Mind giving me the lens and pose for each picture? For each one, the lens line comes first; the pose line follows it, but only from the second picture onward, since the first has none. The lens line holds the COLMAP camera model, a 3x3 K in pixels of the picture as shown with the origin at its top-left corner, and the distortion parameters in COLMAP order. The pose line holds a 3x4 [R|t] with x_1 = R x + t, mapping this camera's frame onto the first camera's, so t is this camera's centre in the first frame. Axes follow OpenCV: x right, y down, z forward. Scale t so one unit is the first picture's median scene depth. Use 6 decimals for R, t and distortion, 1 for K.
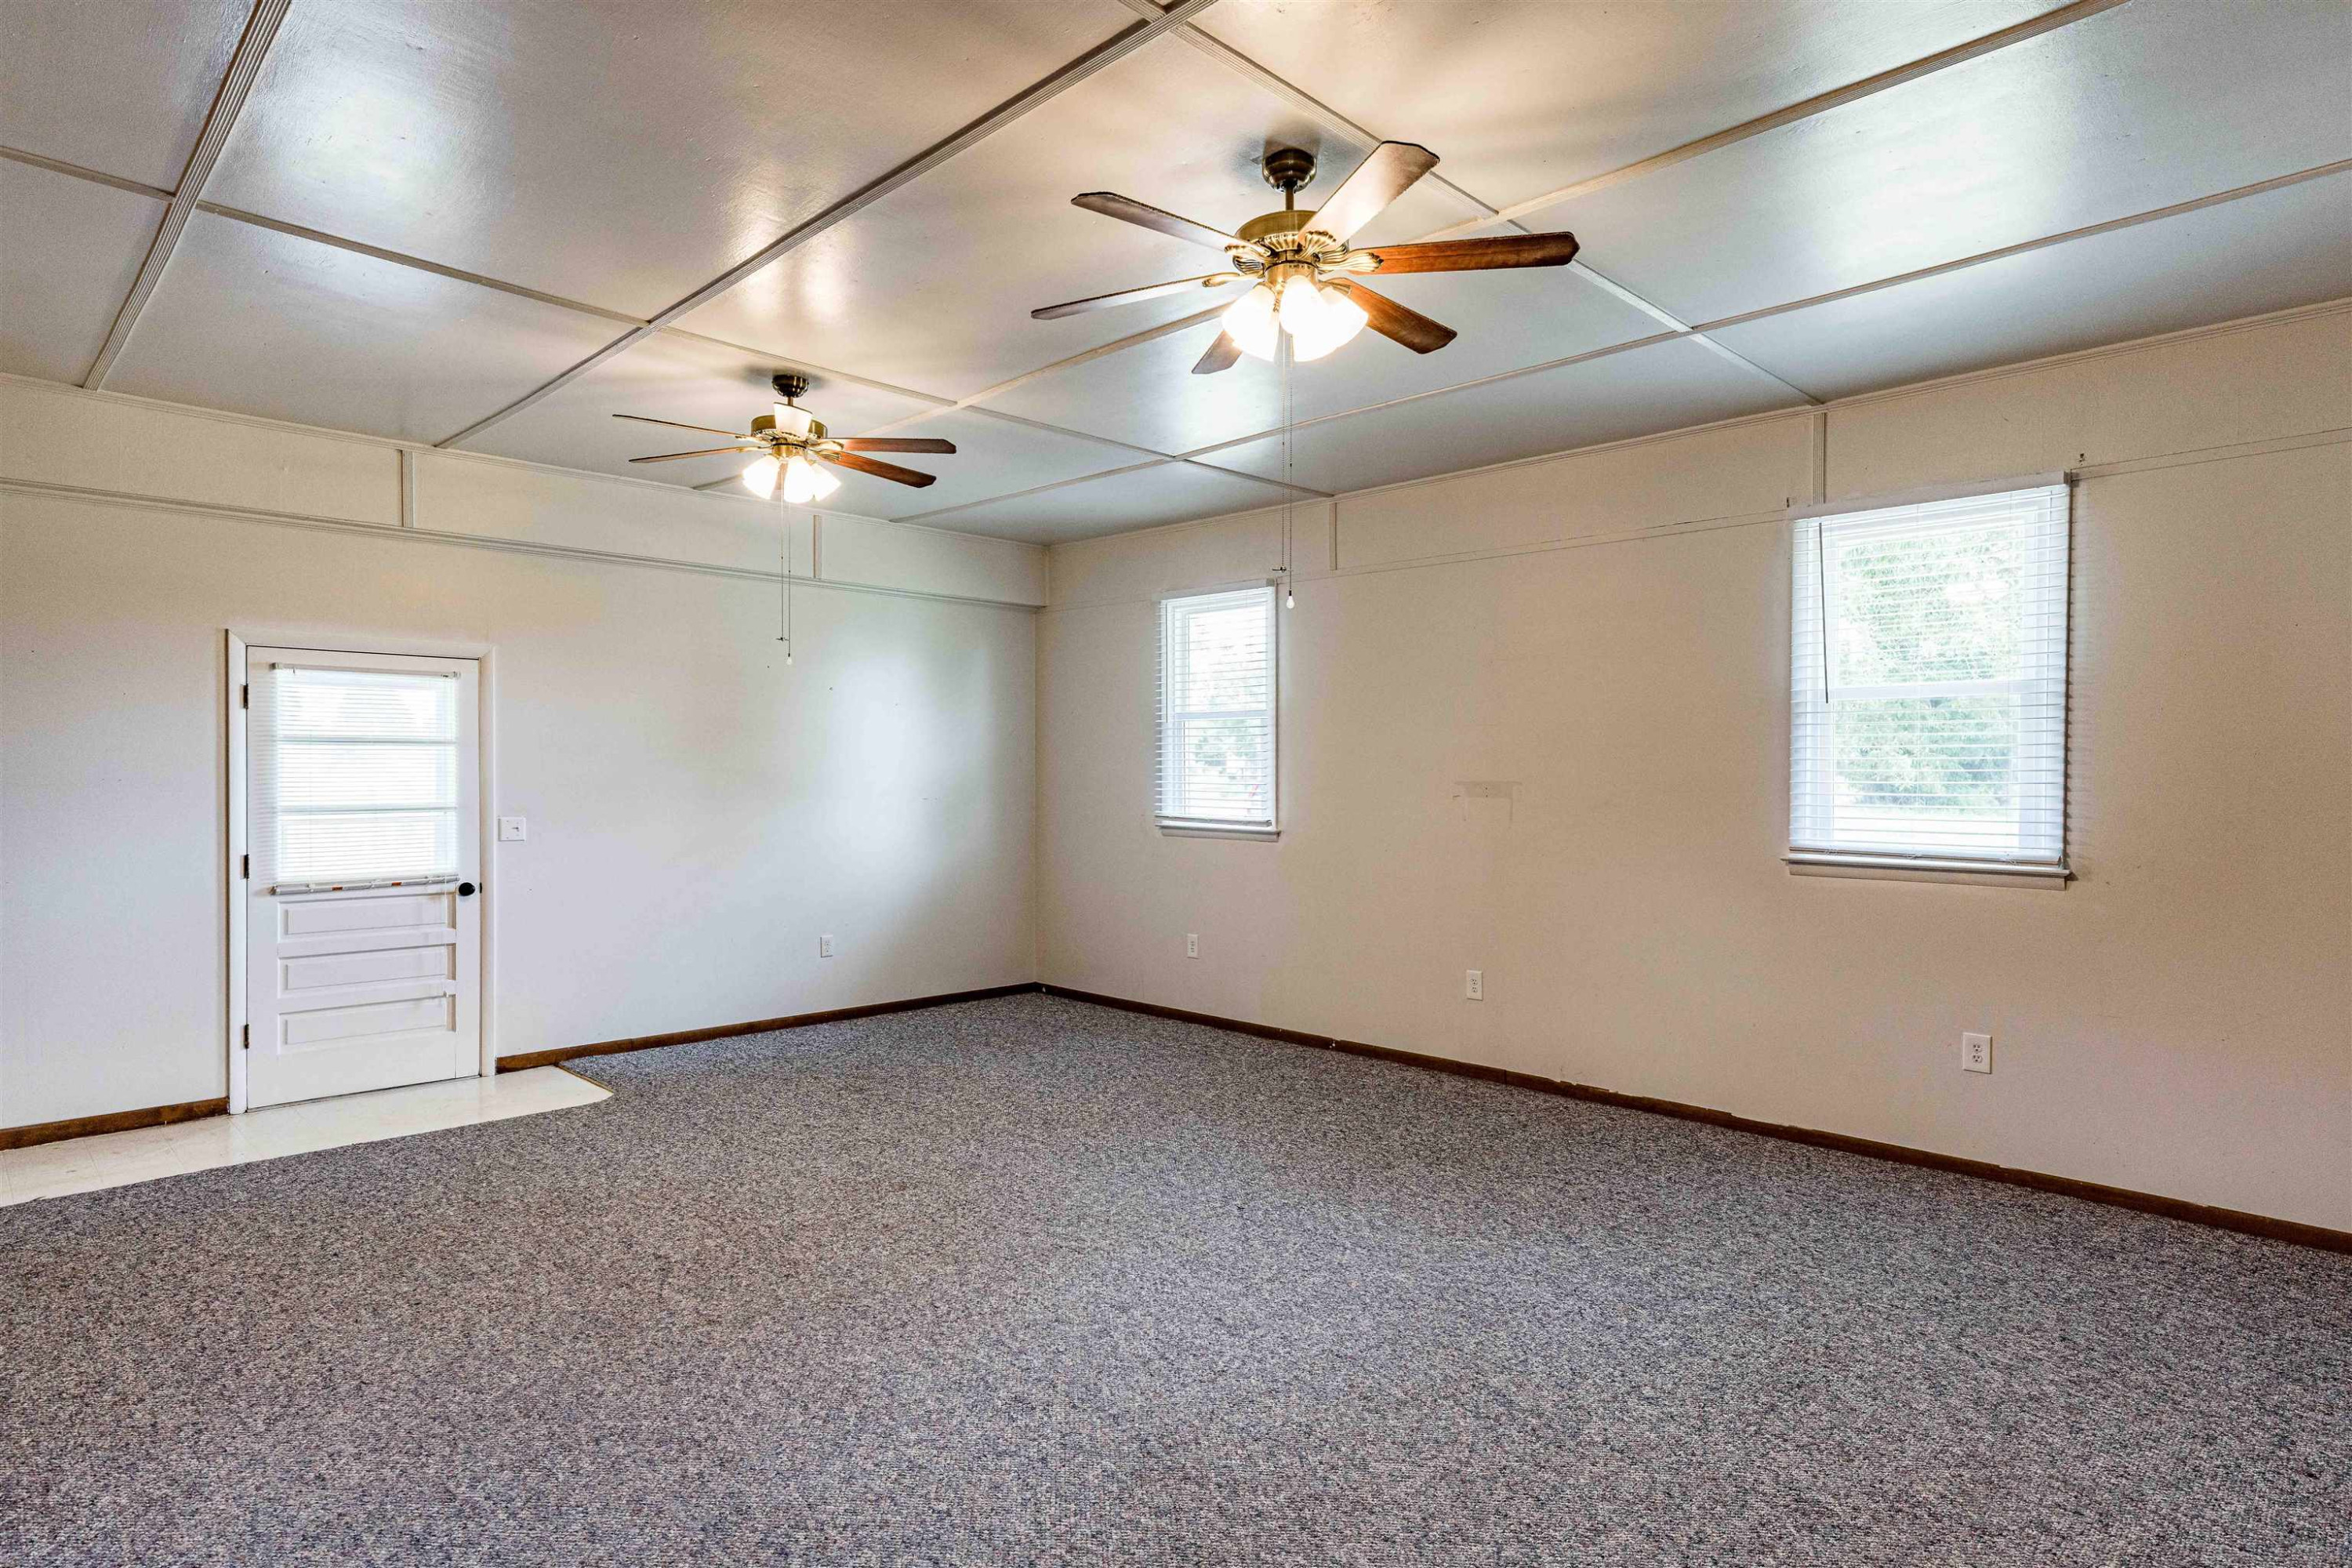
lens RADIAL K [[1266.3, 0, 1195.5], [0, 1266.3, 787.2], [0, 0, 1]] dist [-0.006796, 0.017301]
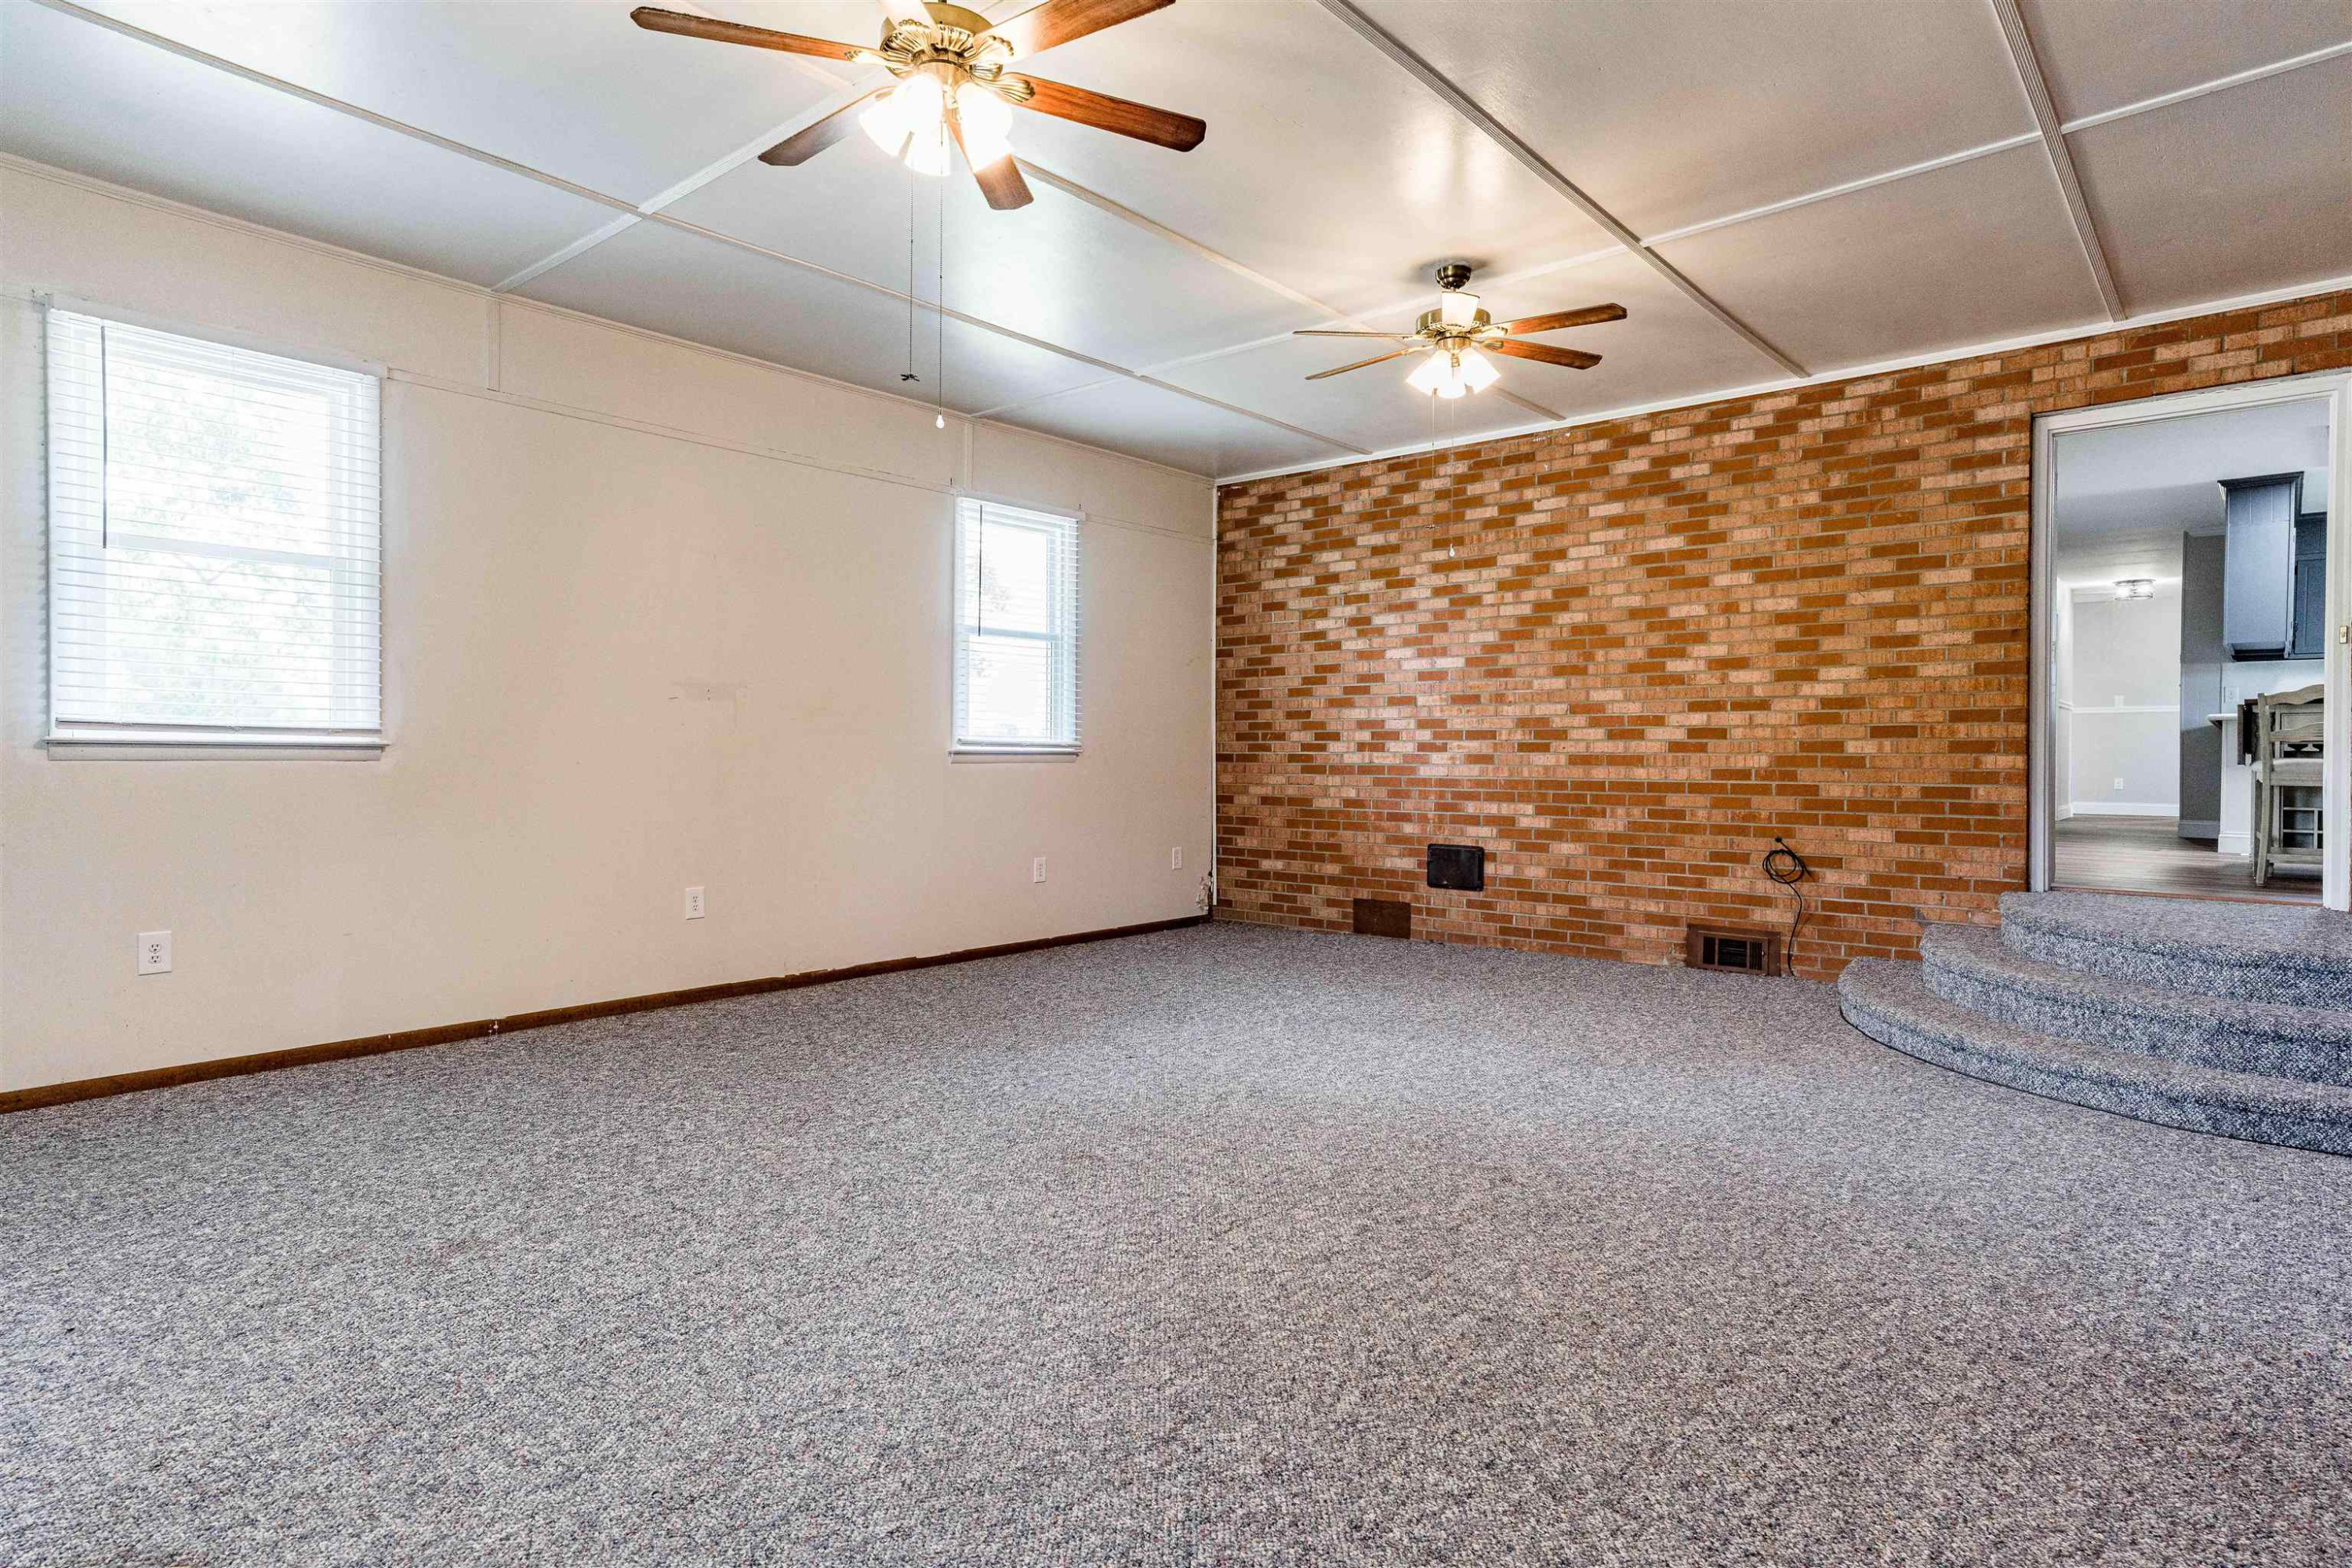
lens RADIAL K [[1266.3, 0, 1174.9], [0, 1266.3, 764.5], [0, 0, 1]] dist [-0.006796, 0.017301]
pose [[-0.063755, -0.013047, 0.997880, -1.054852], [0.007327, 0.999881, 0.013541, 0.066269], [-0.997939, 0.008175, -0.063652, 1.033884]]
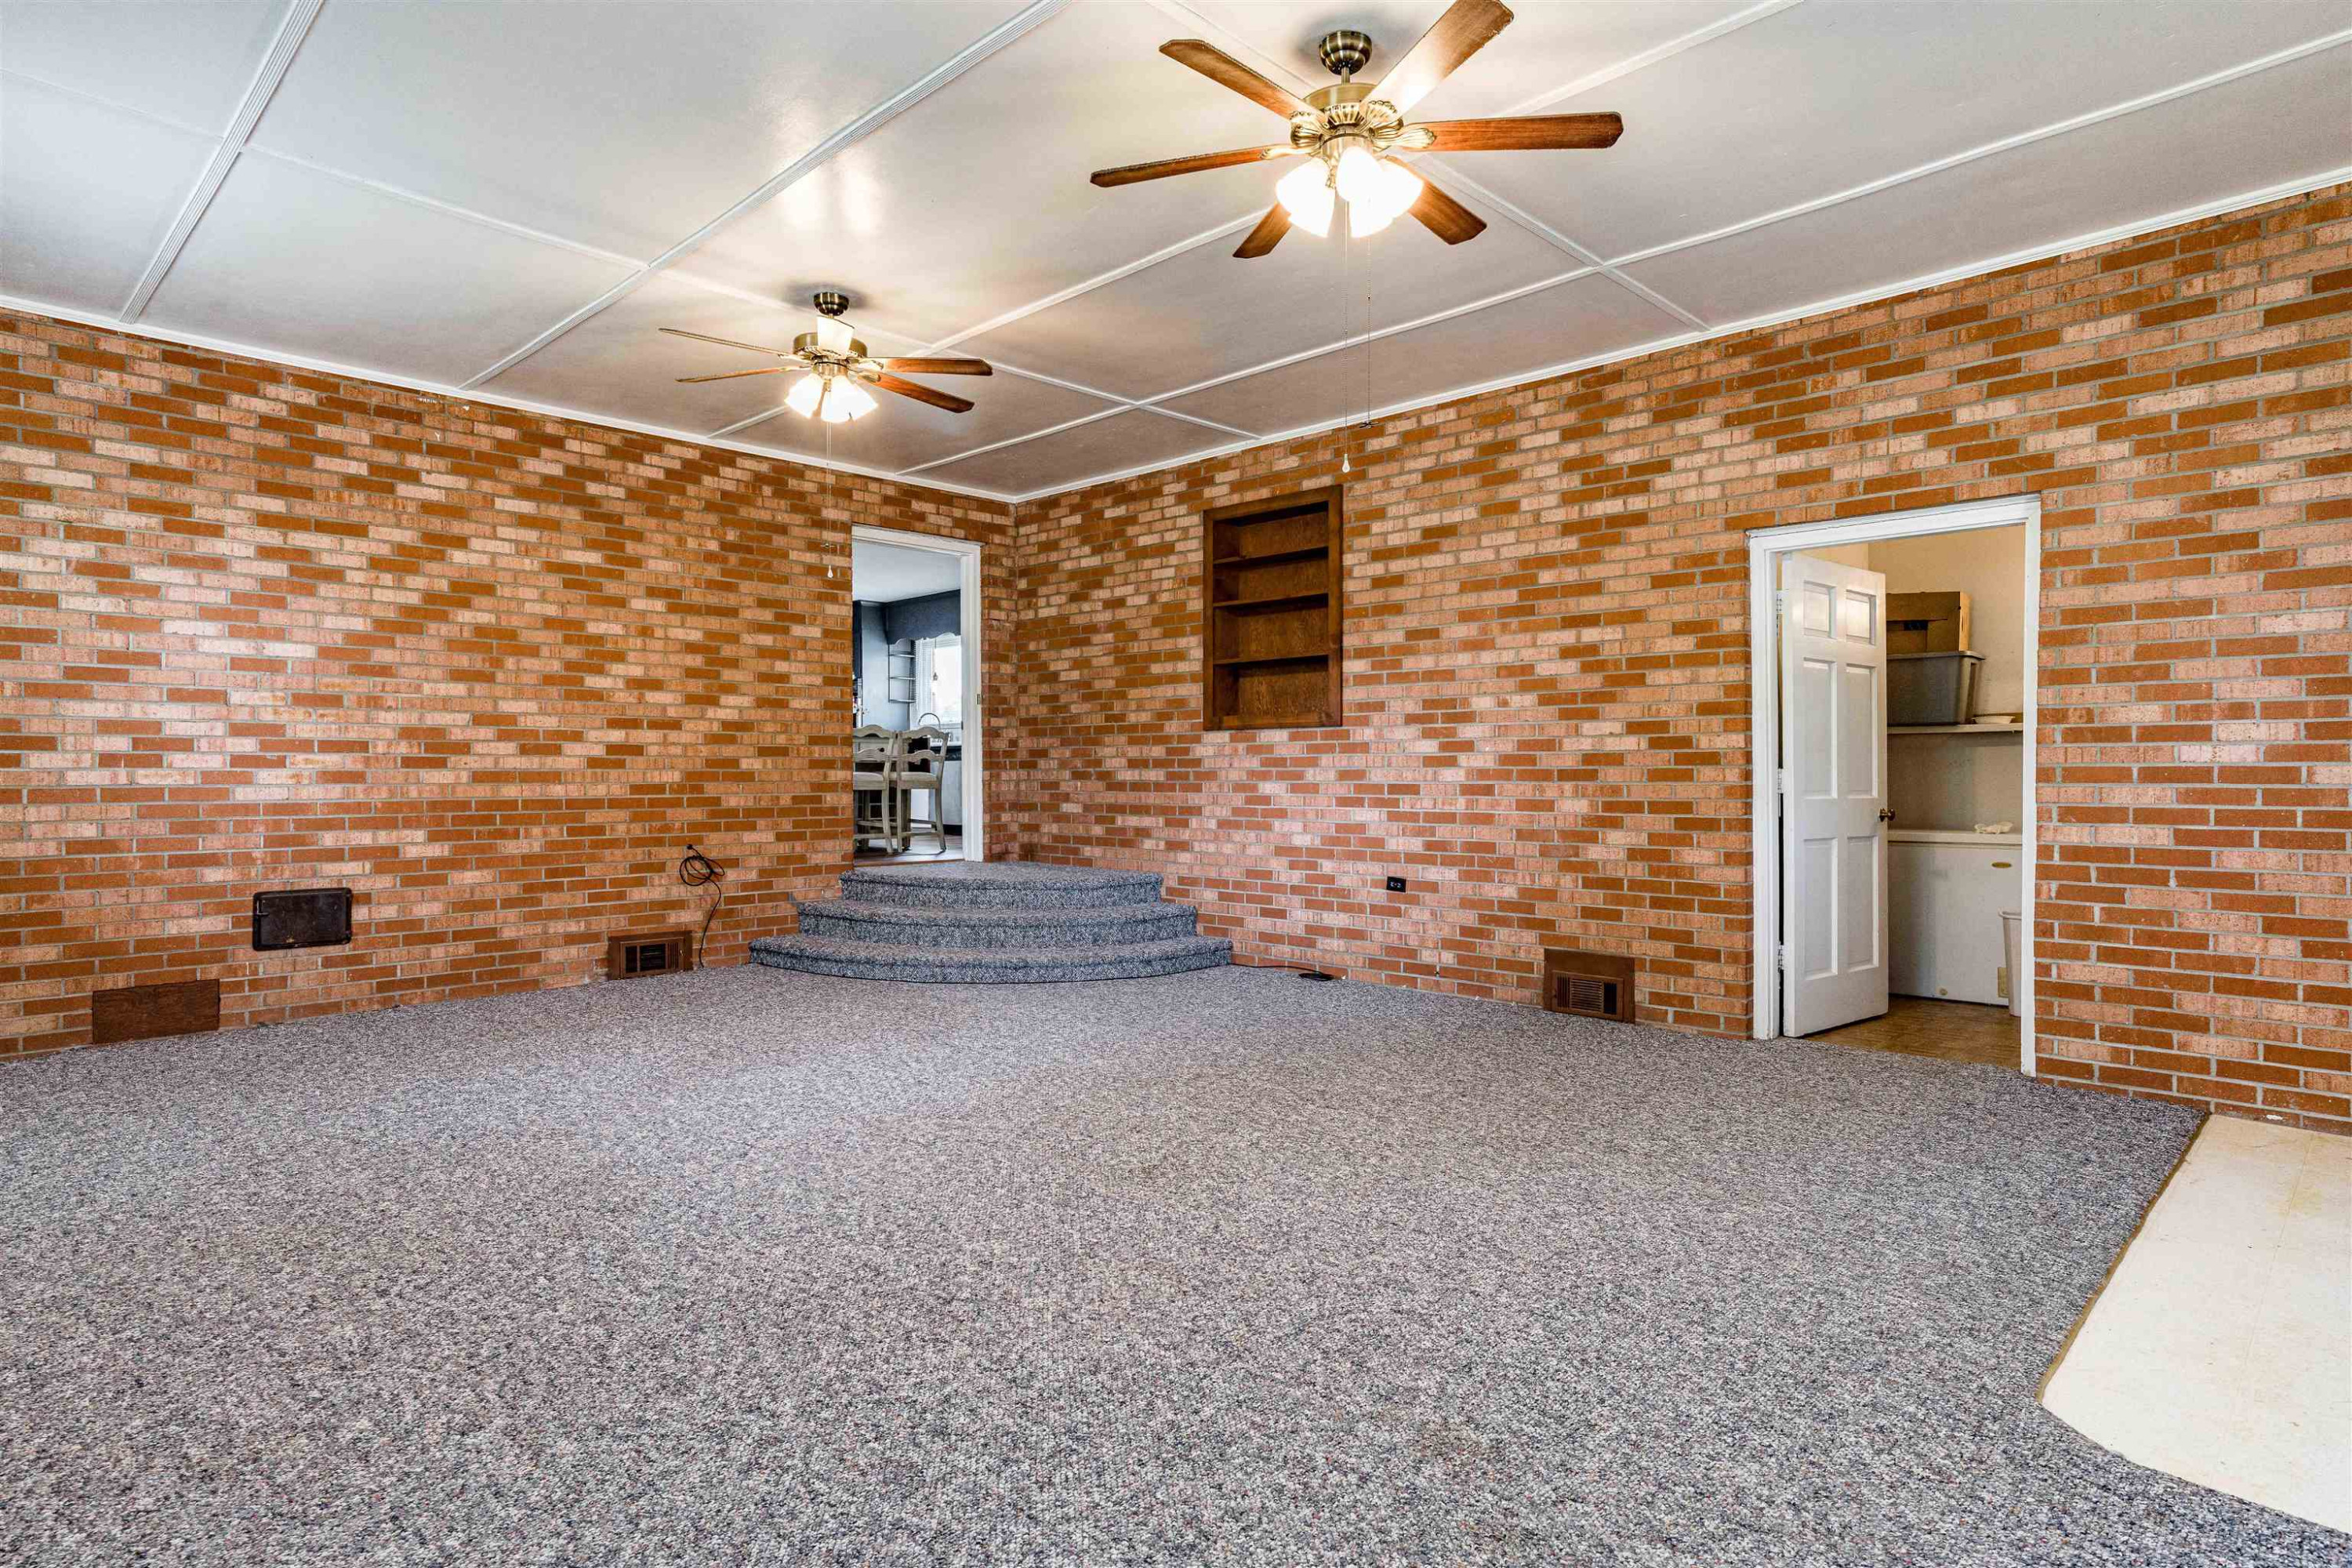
lens RADIAL K [[1266.3, 0, 1164.5], [0, 1266.3, 776.5], [0, 0, 1]] dist [-0.006796, 0.017301]
pose [[-0.999968, -0.004275, 0.006747, -0.257413], [-0.004171, 0.999873, 0.015361, 0.060228], [-0.006811, 0.015332, -0.999859, 1.862495]]
